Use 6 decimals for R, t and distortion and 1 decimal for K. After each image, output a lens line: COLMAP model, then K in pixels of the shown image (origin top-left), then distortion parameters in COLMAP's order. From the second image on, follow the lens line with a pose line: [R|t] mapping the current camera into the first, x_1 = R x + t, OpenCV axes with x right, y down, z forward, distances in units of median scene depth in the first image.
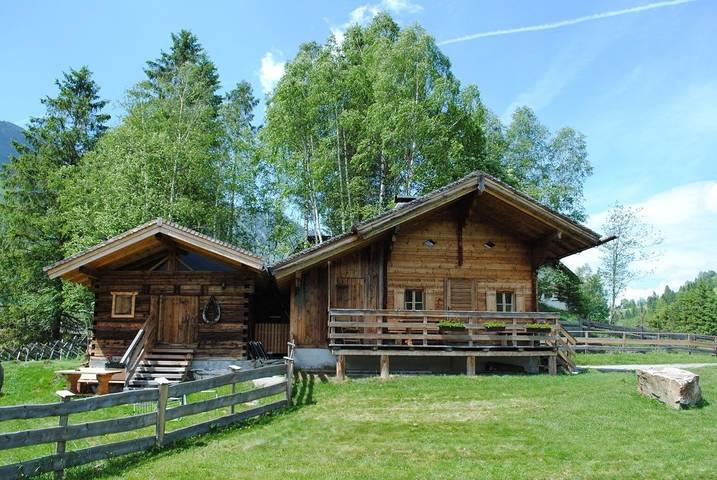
lens RADIAL K [[562.9, 0, 358.5], [0, 562.9, 240.0], [0, 0, 1]] dist [-0.072582, 0.002128]
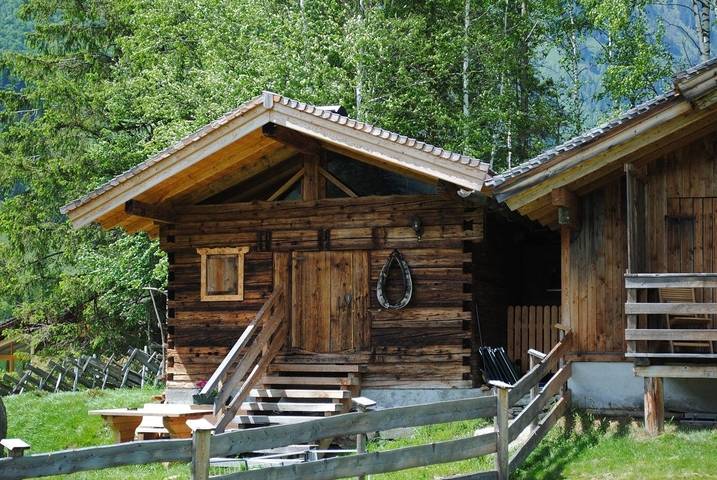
lens RADIAL K [[1502.2, 0, 358.5], [0, 1502.2, 240.0], [0, 0, 1]] dist [0.051789, -0.024376]
pose [[0.917818, -0.030344, -0.395839, 0.204536], [0.074601, 0.992495, 0.096893, -0.030793], [0.389928, -0.118460, 0.913194, -0.141888]]
